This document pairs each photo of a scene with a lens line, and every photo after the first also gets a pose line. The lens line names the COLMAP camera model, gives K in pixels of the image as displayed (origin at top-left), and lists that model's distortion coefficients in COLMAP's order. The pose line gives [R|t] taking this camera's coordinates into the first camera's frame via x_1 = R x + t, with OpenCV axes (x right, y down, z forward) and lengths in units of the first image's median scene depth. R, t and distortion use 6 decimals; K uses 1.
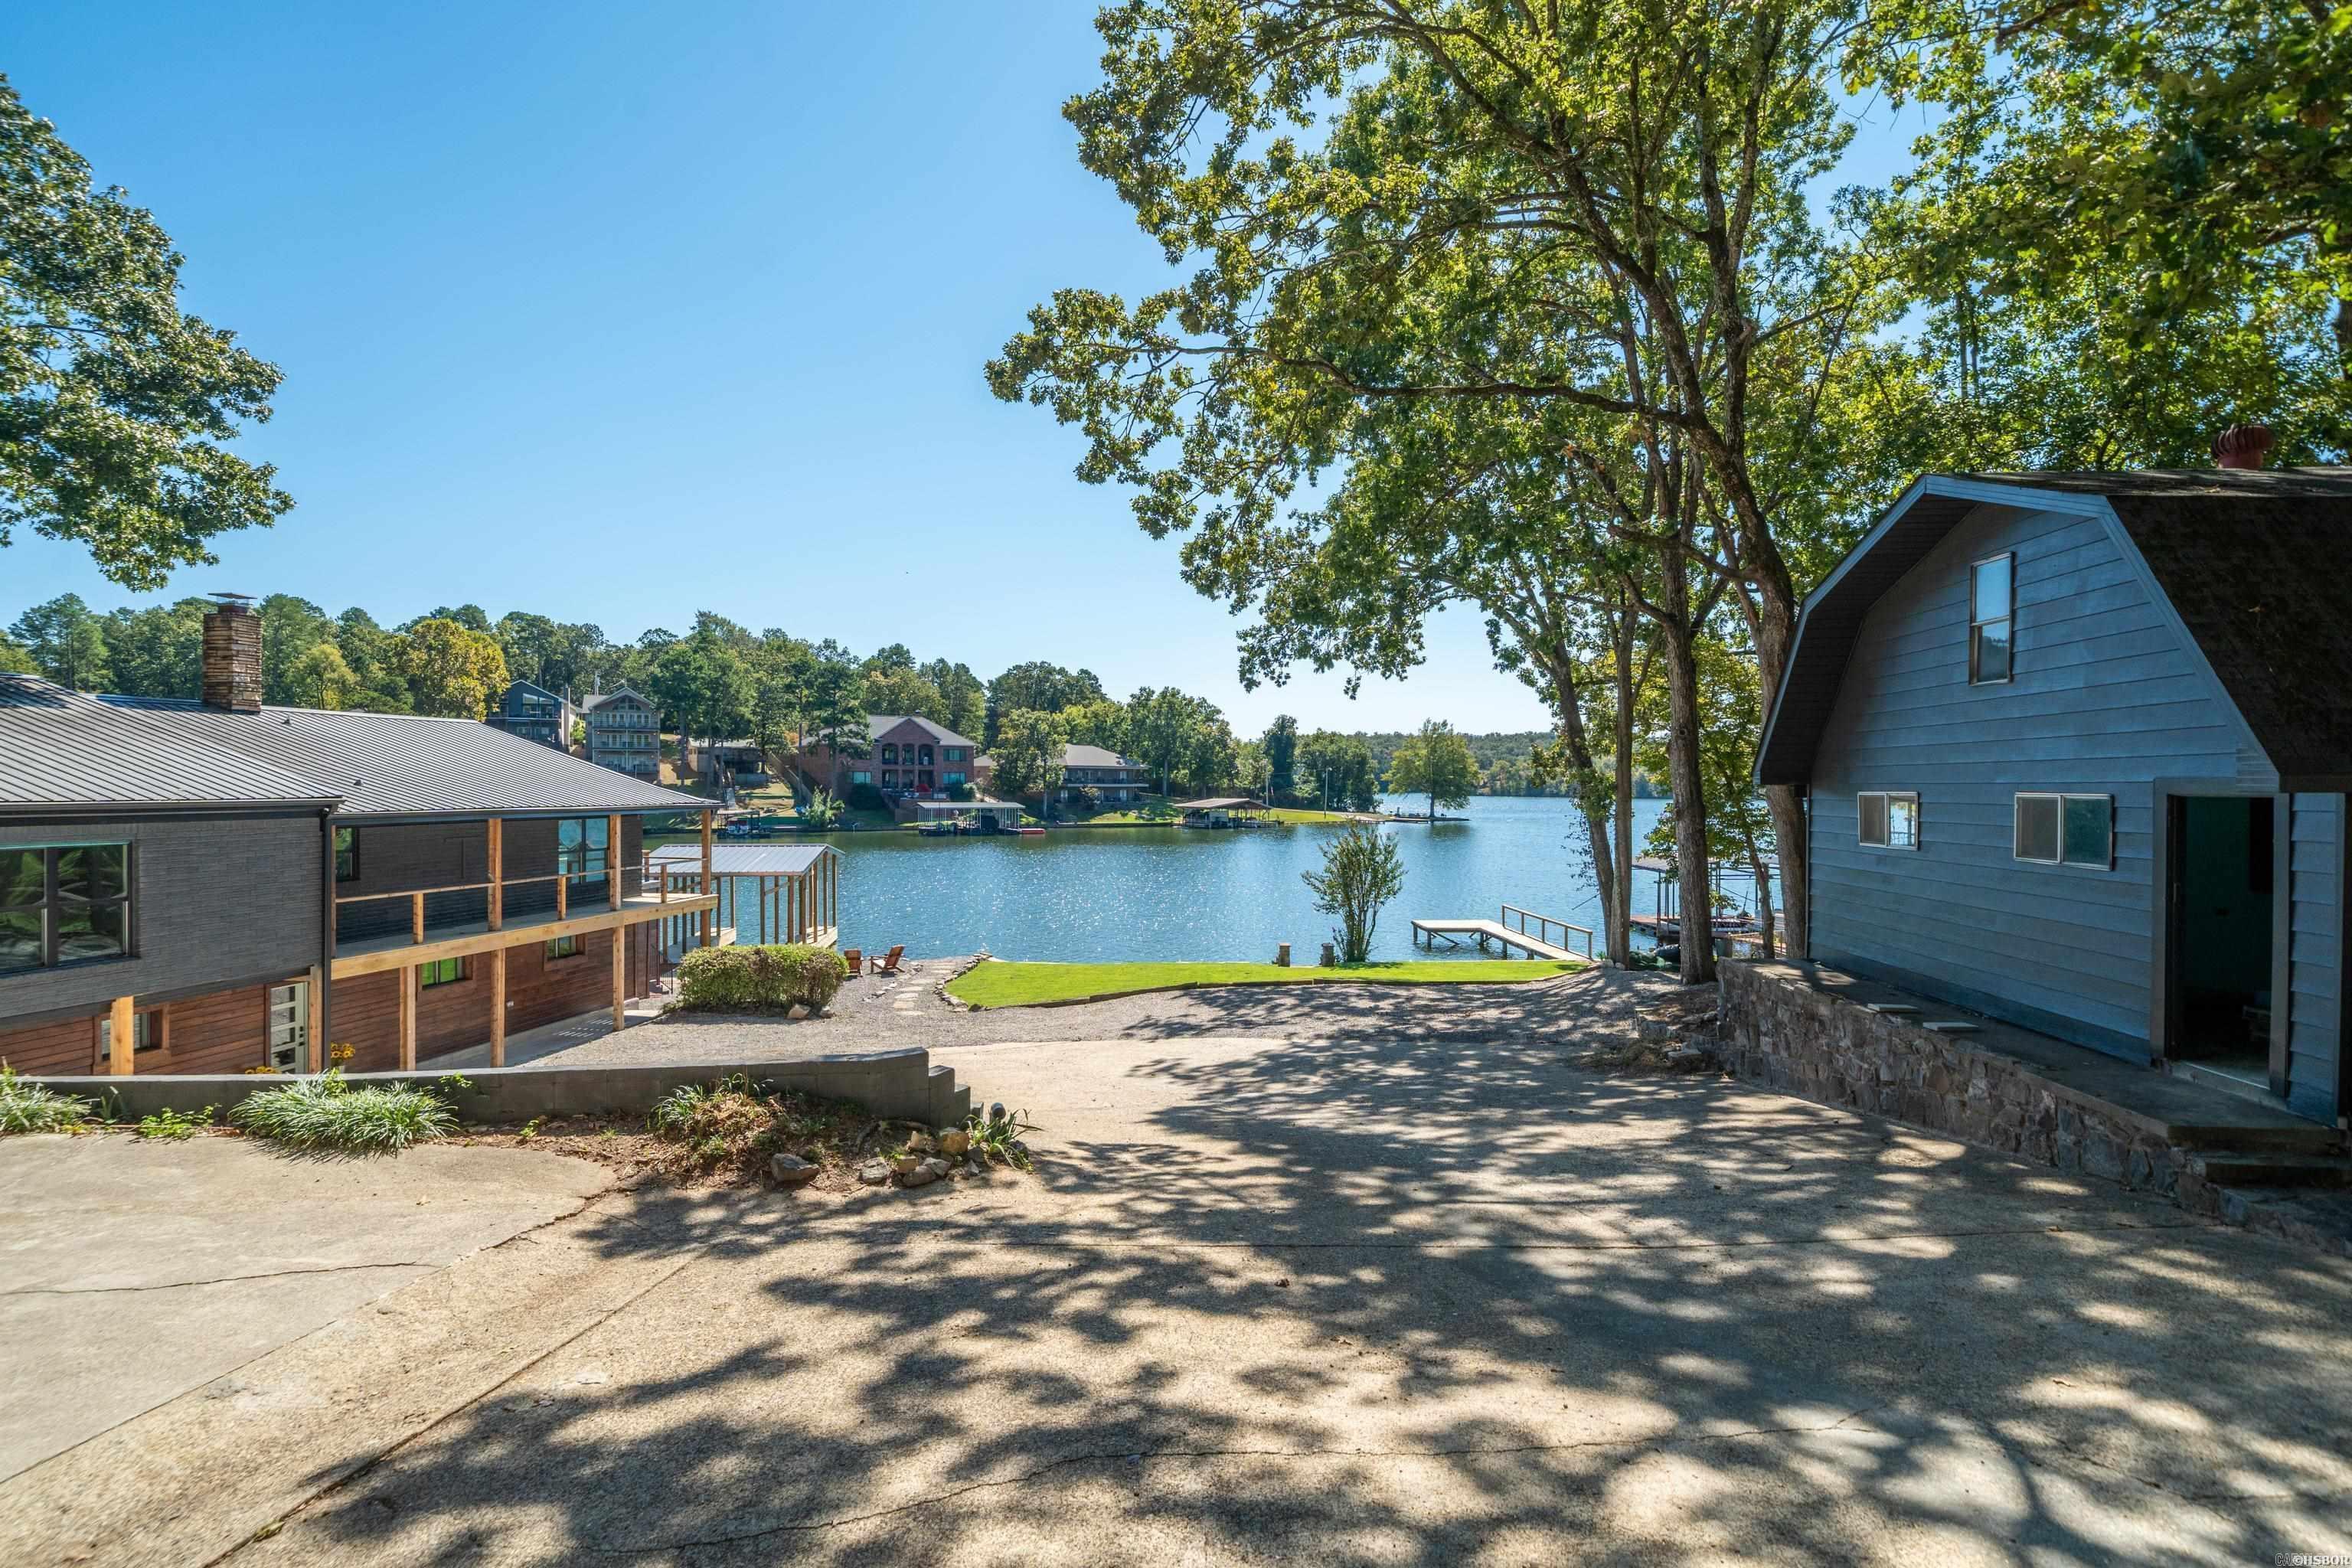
lens RADIAL K [[1112.0, 0, 1176.0], [0, 1112.0, 784.0], [0, 0, 1]] dist [0.000267, -0.000103]
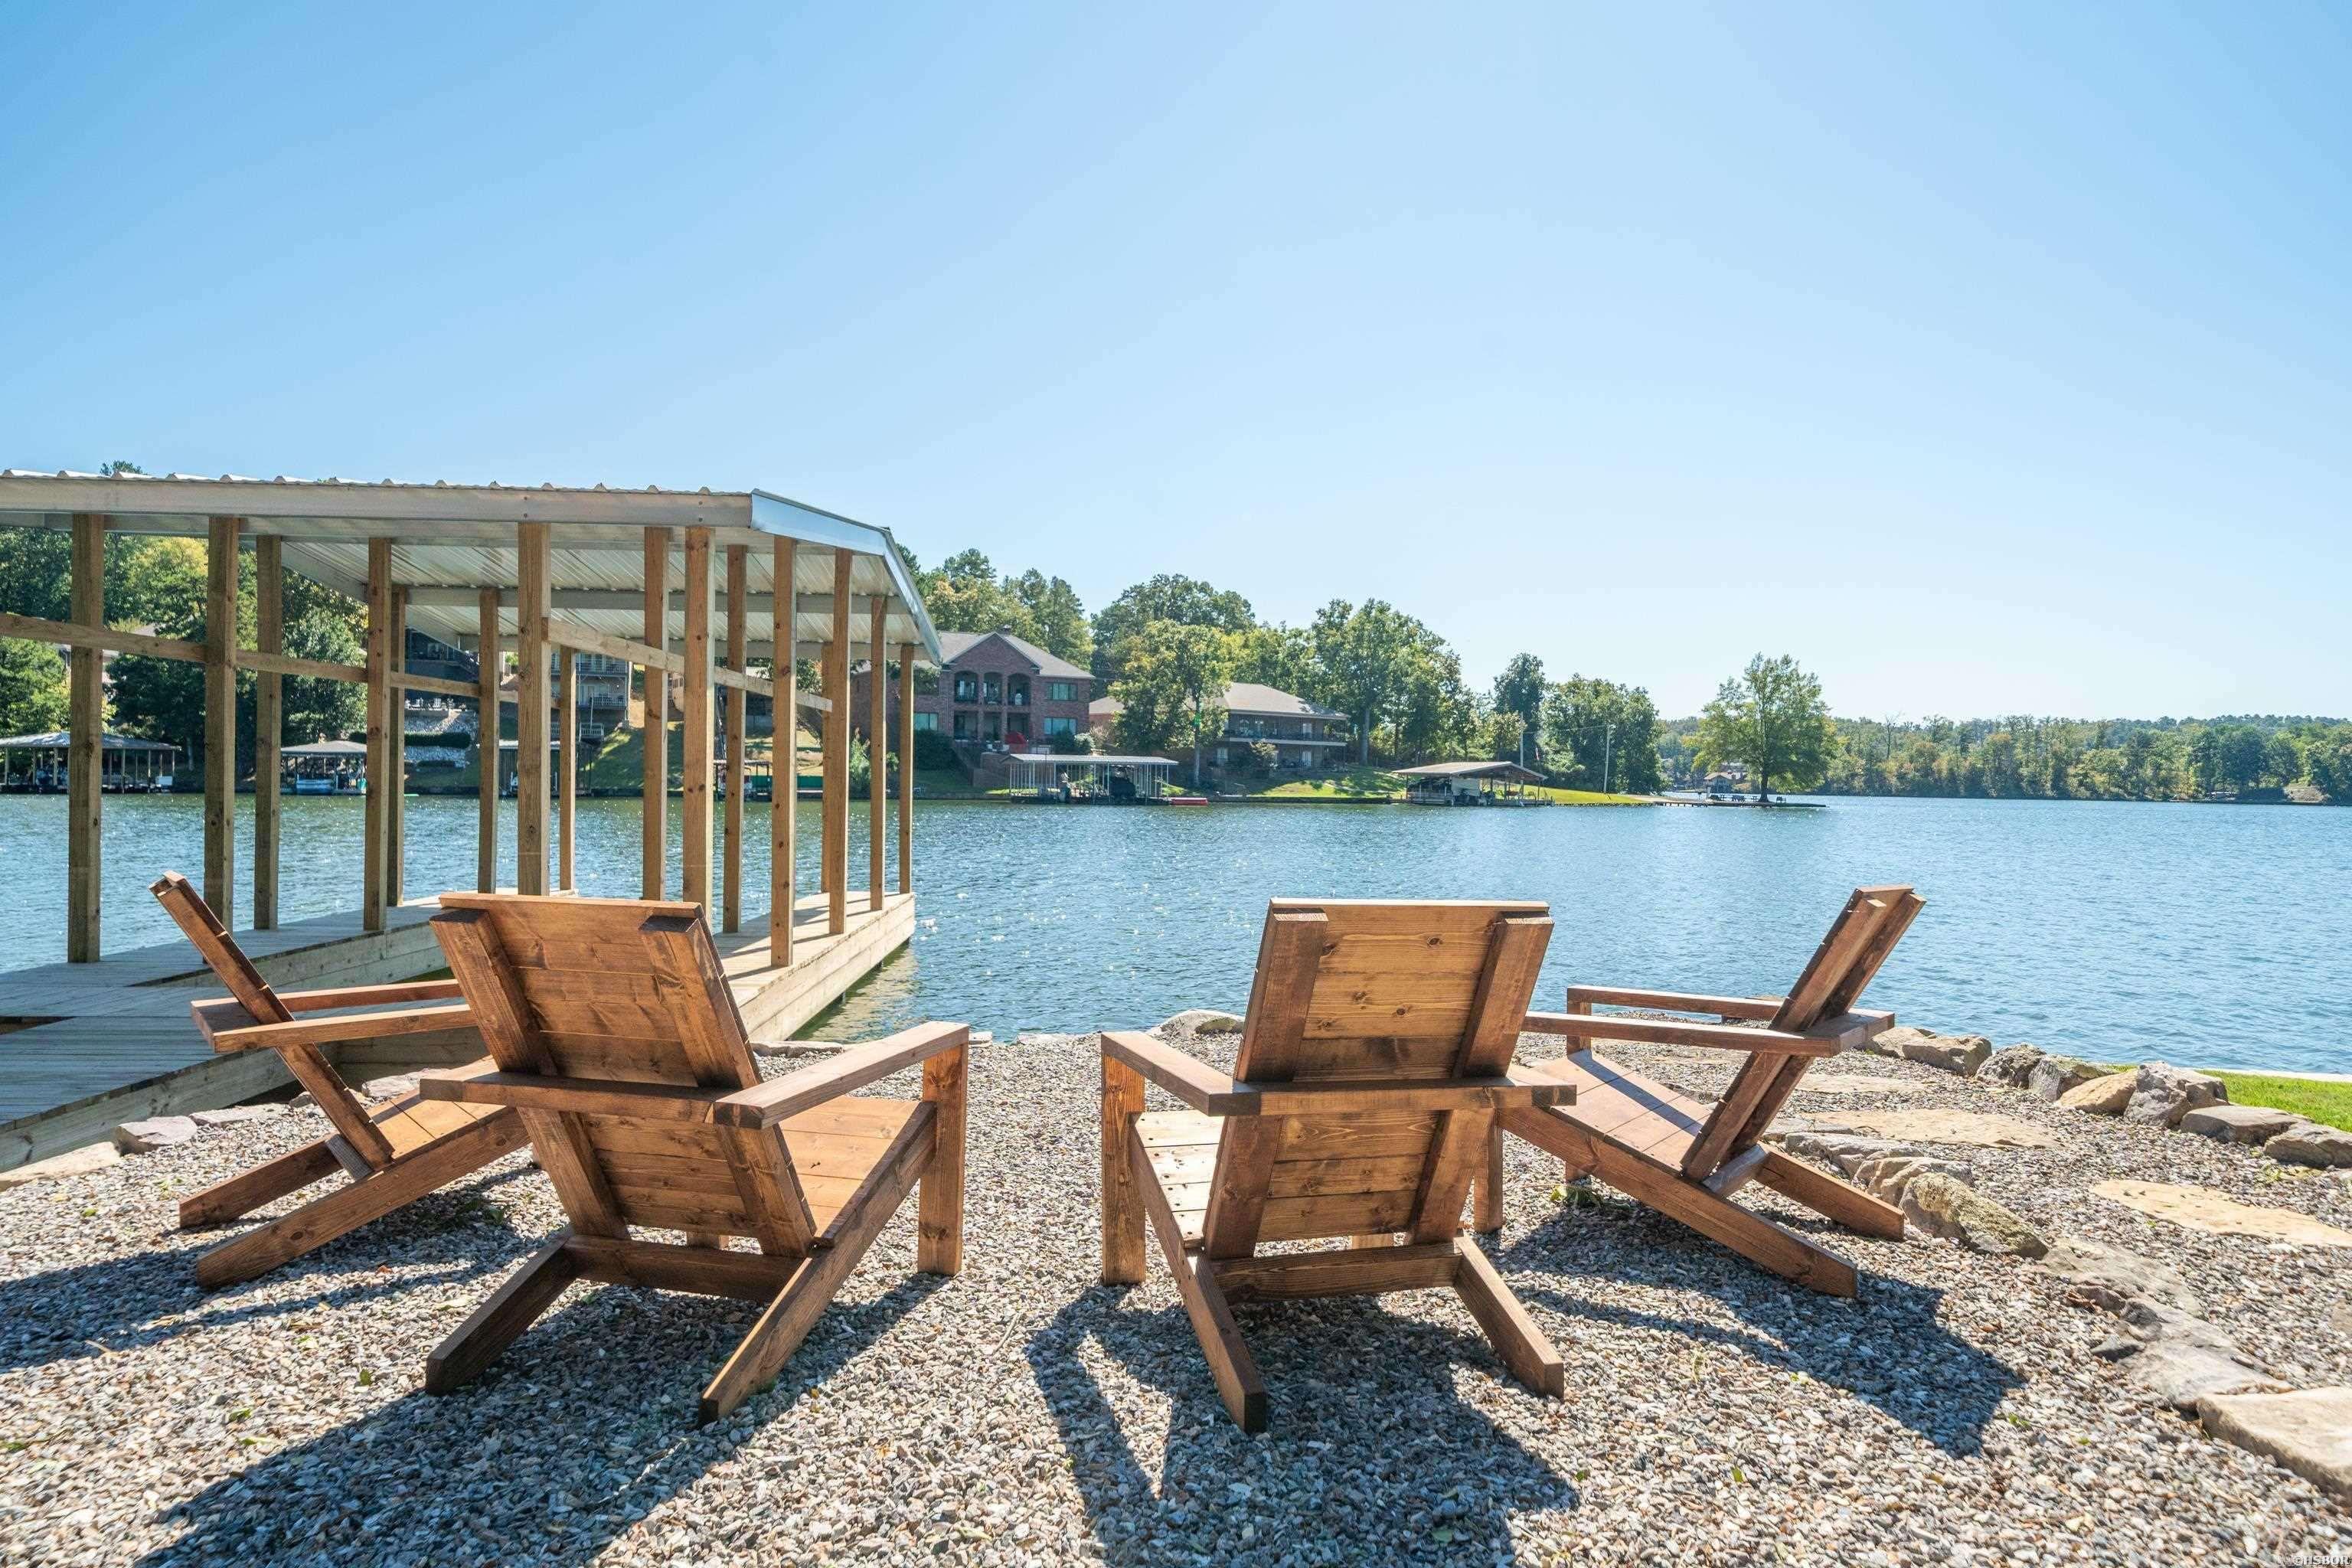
lens RADIAL K [[1441.8, 0, 1176.0], [0, 1441.8, 784.0], [0, 0, 1]] dist [-0.000332, -0.000028]
pose [[0.995220, 0.010106, -0.097136, -0.040809], [-0.009519, 0.999934, 0.006508, 0.019576], [0.097195, -0.005552, 0.995250, 0.132830]]
